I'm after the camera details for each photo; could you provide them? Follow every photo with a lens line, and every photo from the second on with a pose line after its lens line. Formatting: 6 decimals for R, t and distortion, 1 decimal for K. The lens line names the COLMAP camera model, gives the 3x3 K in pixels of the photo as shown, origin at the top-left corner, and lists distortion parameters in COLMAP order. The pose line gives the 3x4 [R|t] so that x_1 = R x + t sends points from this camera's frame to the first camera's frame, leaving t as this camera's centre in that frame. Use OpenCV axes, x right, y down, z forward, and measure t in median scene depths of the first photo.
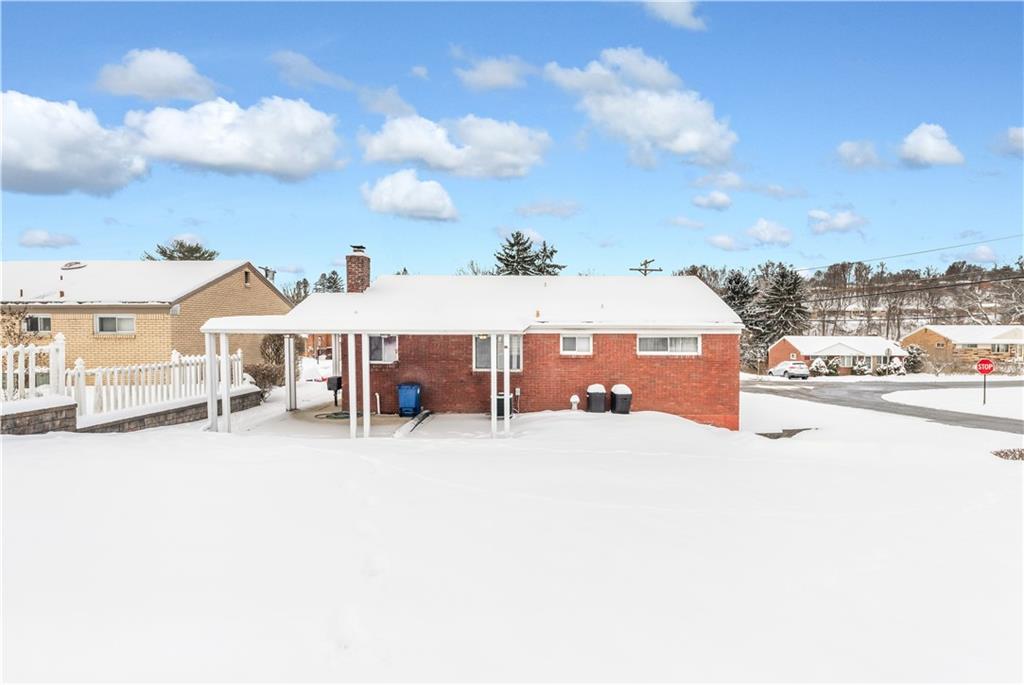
lens RADIAL K [[480.6, 0, 510.5], [0, 480.6, 339.9], [0, 0, 1]] dist [0.005217, 0.000376]
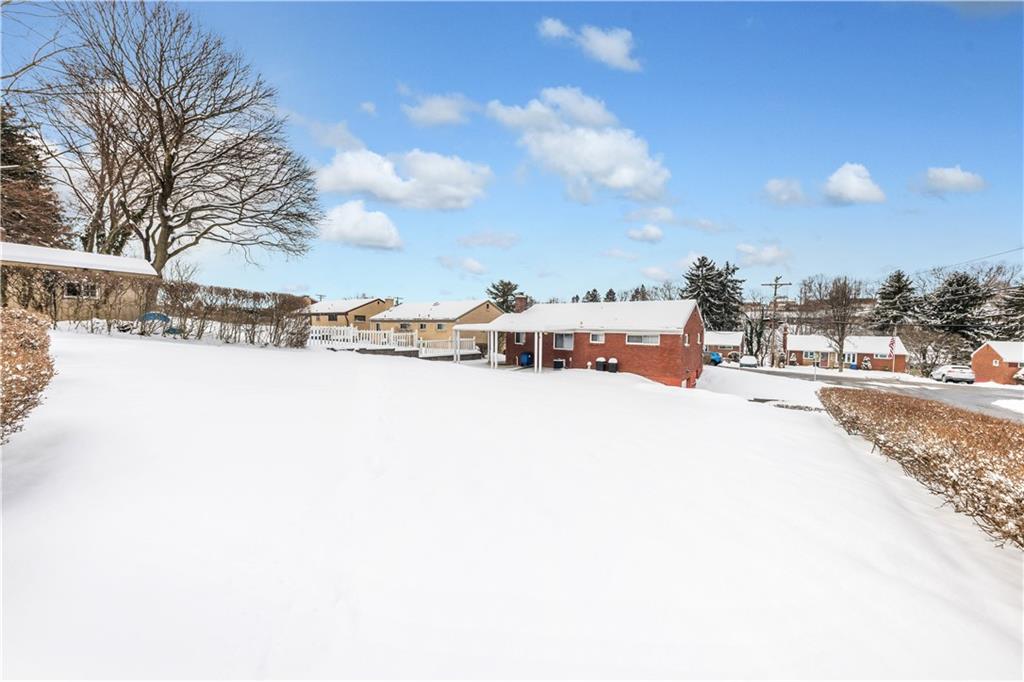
lens RADIAL K [[361.6, 0, 513.8], [0, 361.6, 337.9], [0, 0, 1]] dist [0.002694, -0.002242]
pose [[0.815701, 0.025447, -0.577914, 0.708348], [-0.023967, 0.999661, 0.010190, 0.001261], [0.577977, 0.005539, 0.816034, -0.442997]]
